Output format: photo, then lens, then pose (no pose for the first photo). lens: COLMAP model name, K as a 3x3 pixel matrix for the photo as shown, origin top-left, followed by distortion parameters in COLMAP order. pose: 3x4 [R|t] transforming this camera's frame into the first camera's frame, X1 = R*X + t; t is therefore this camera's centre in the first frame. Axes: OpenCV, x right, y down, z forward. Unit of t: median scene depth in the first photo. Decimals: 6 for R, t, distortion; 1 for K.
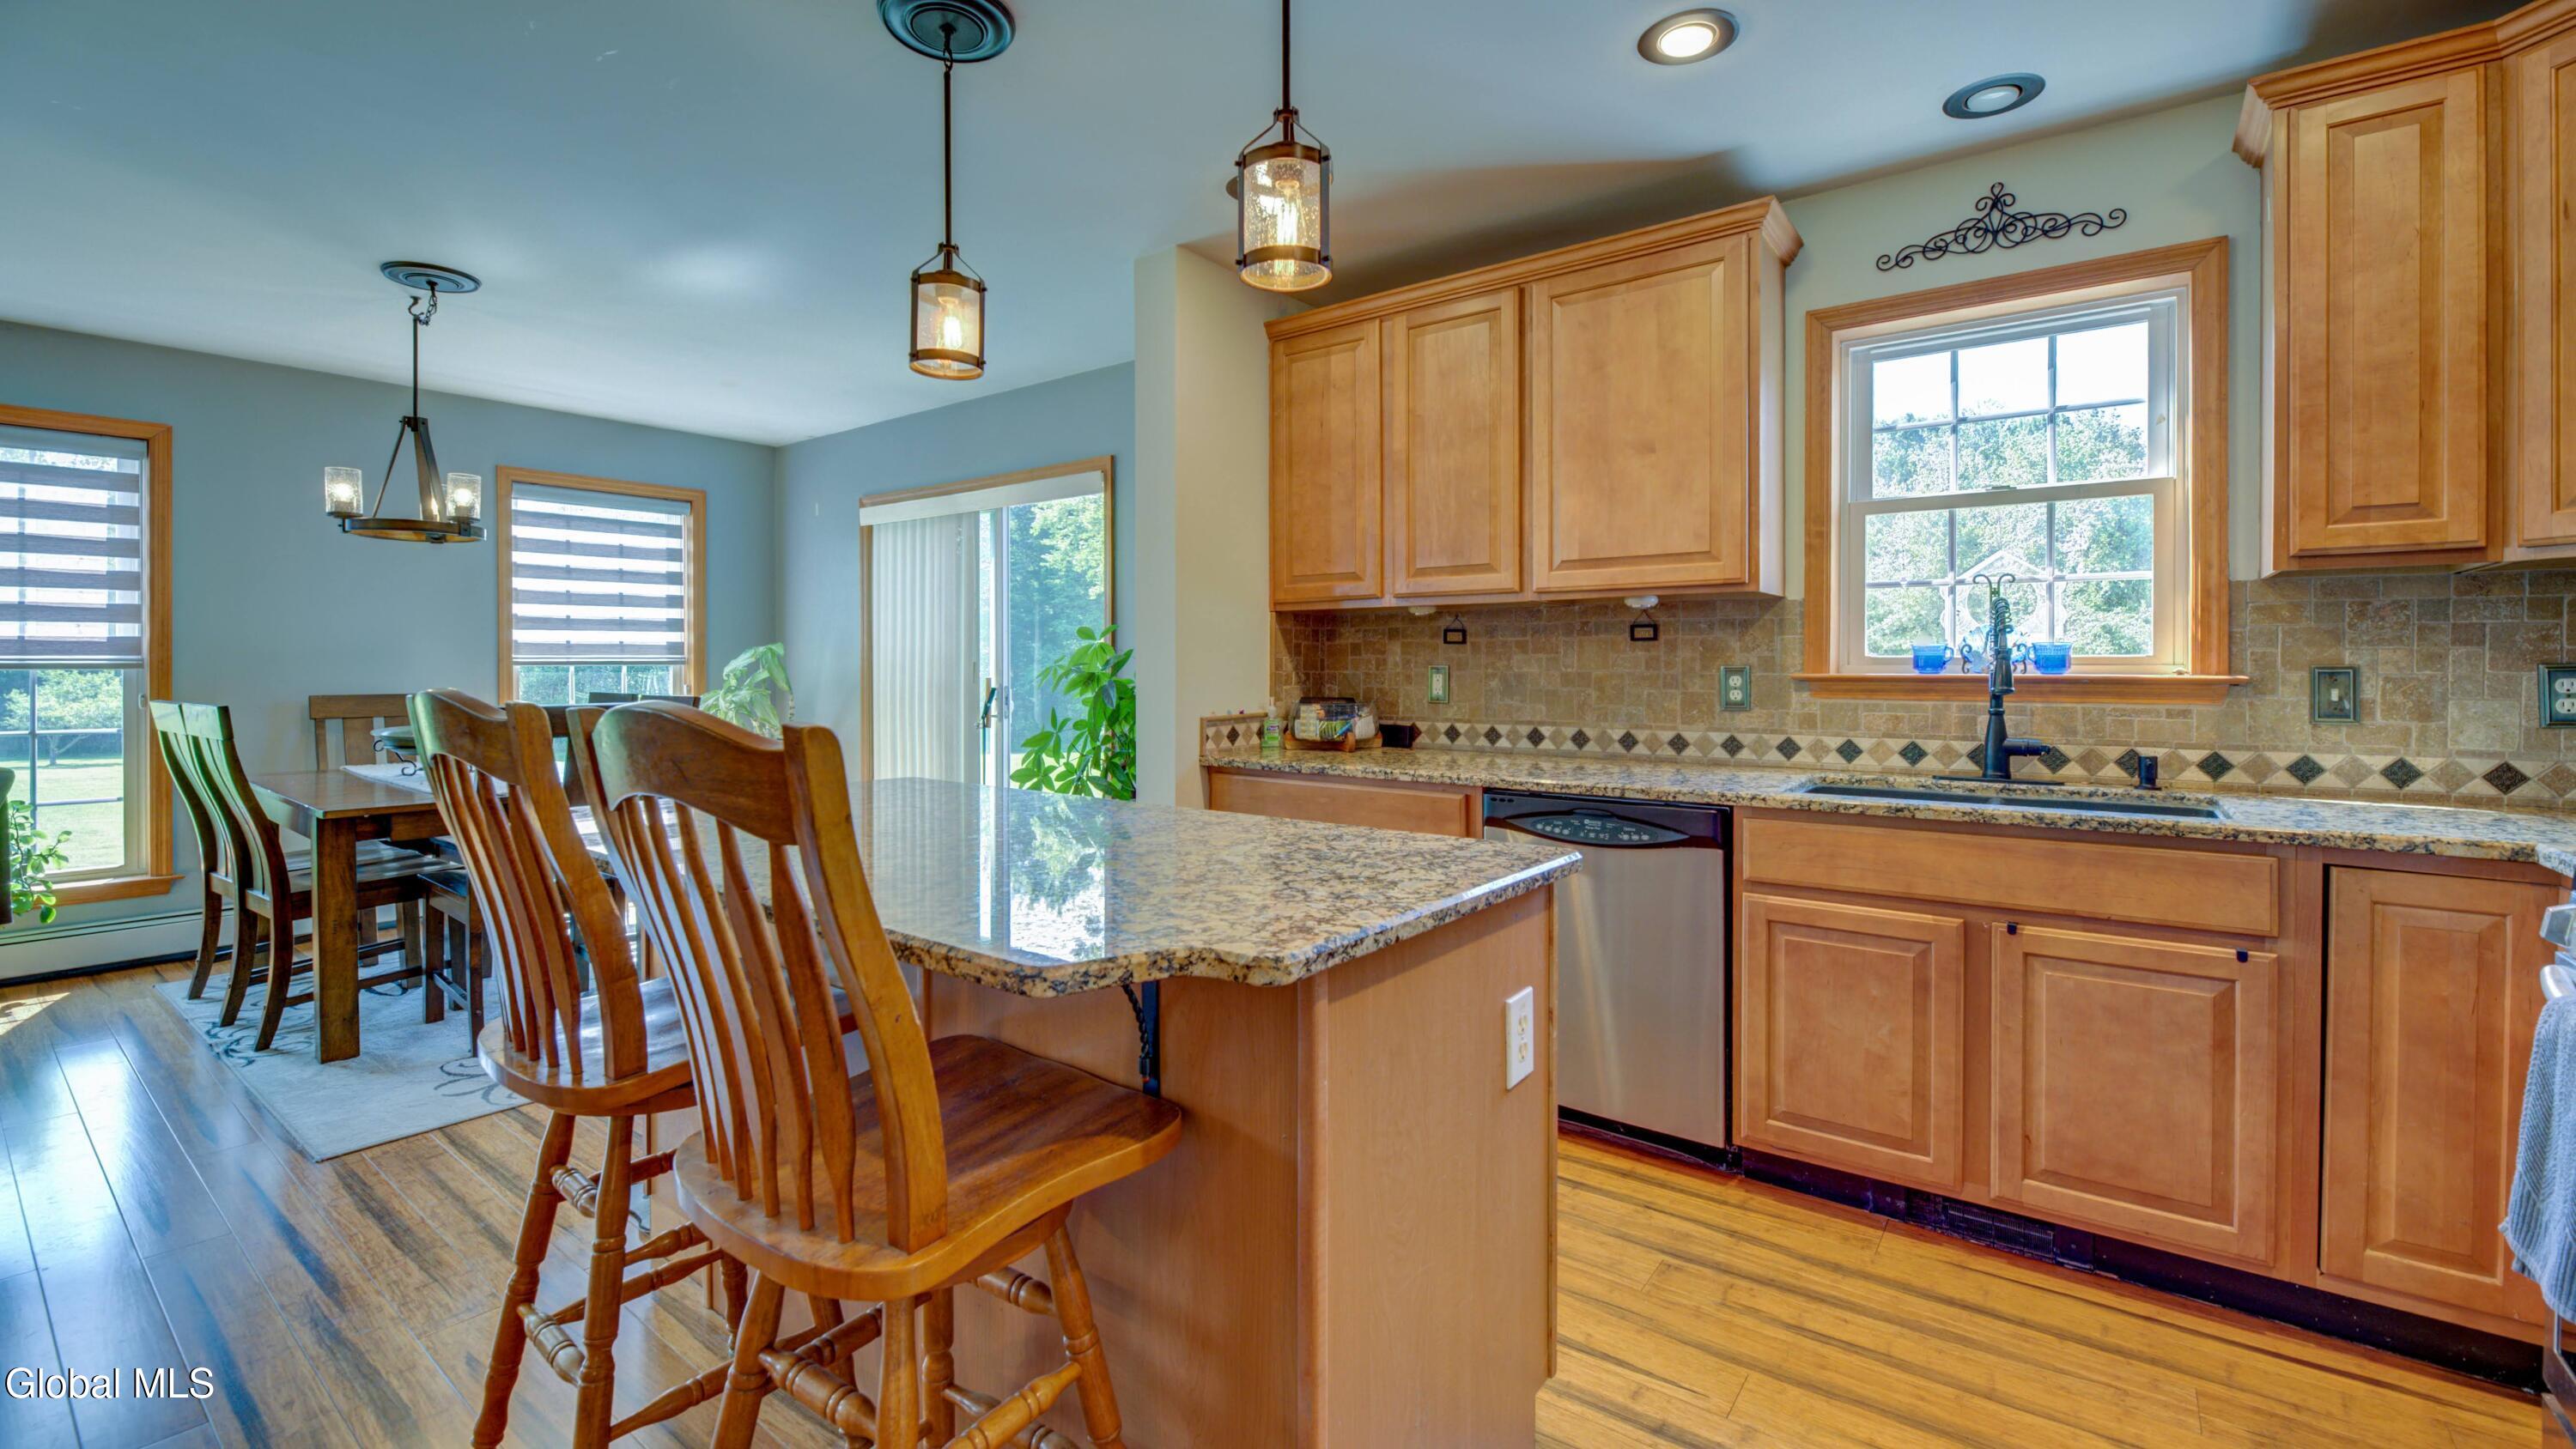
lens RADIAL K [[1039.2, 0, 1282.8], [0, 1039.2, 663.5], [0, 0, 1]] dist [-0.002328, -0.000201]
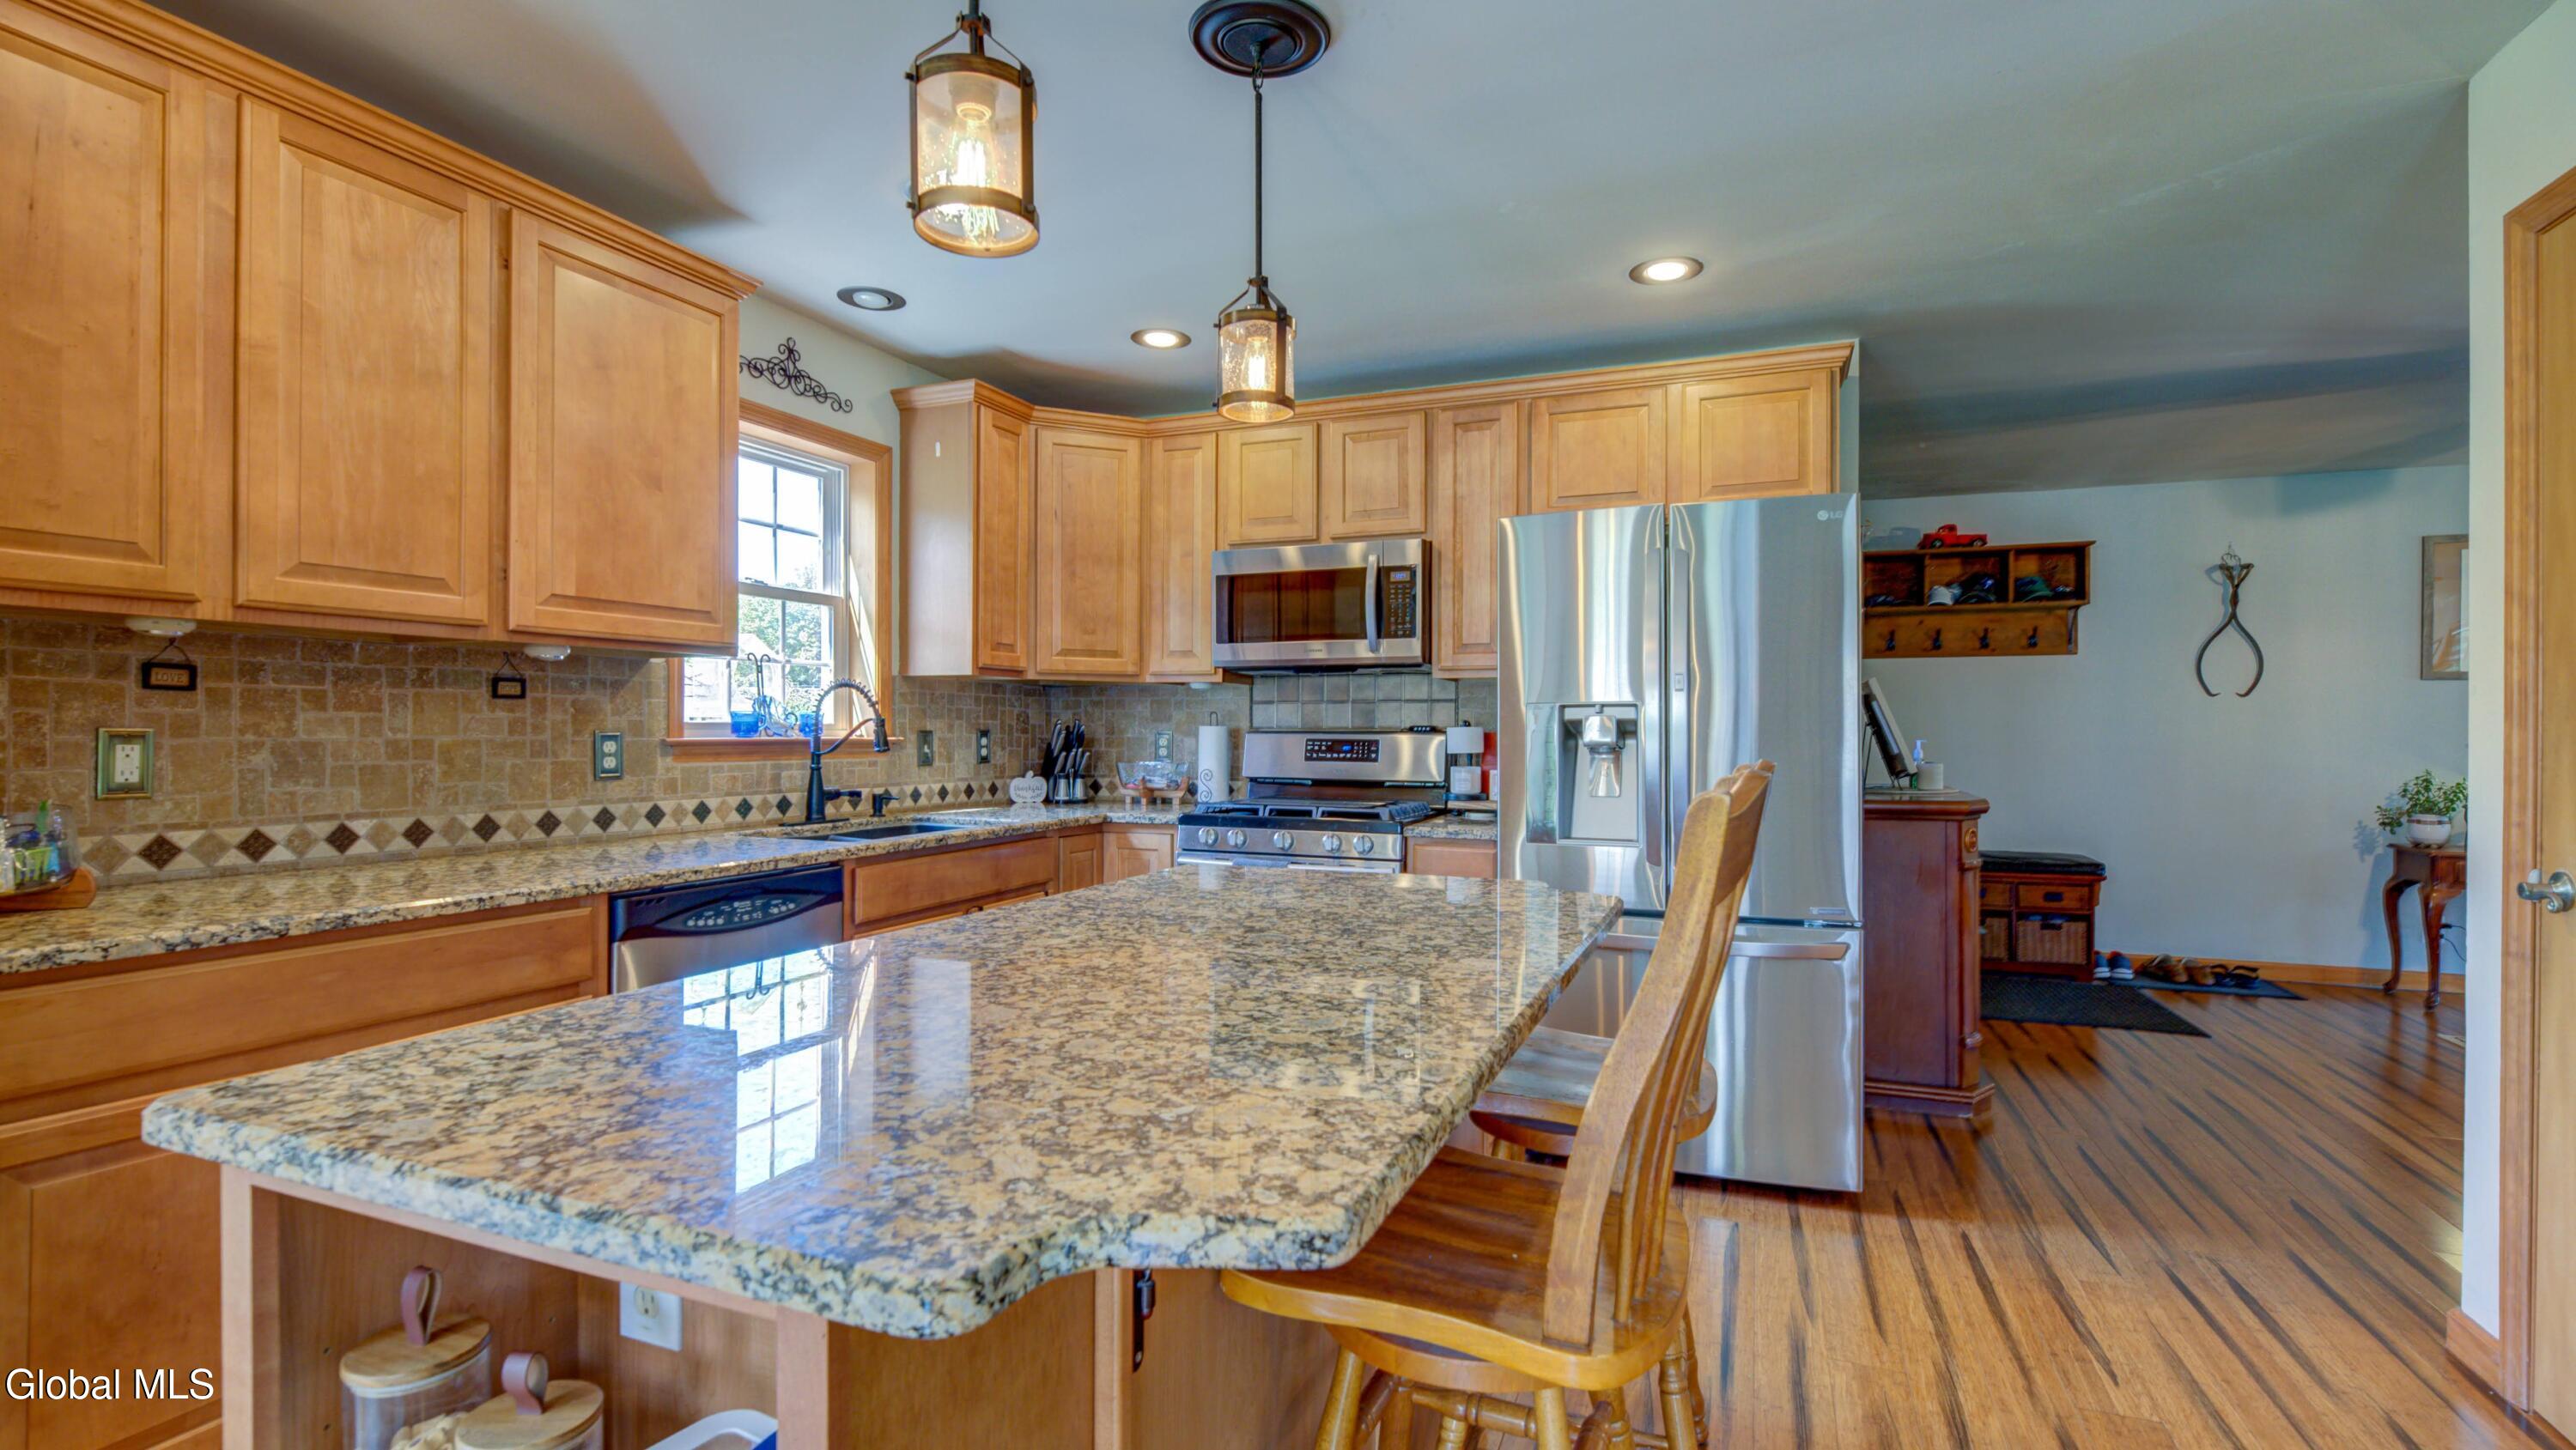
lens RADIAL K [[1110.7, 0, 1356.1], [0, 1110.7, 730.2], [0, 0, 1]] dist [-0.000531, -0.000017]
pose [[-0.274811, 0.006088, 0.961479, -0.659176], [0.004442, 0.999977, -0.005062, 0.009725], [-0.961488, 0.002880, -0.274831, 0.624719]]
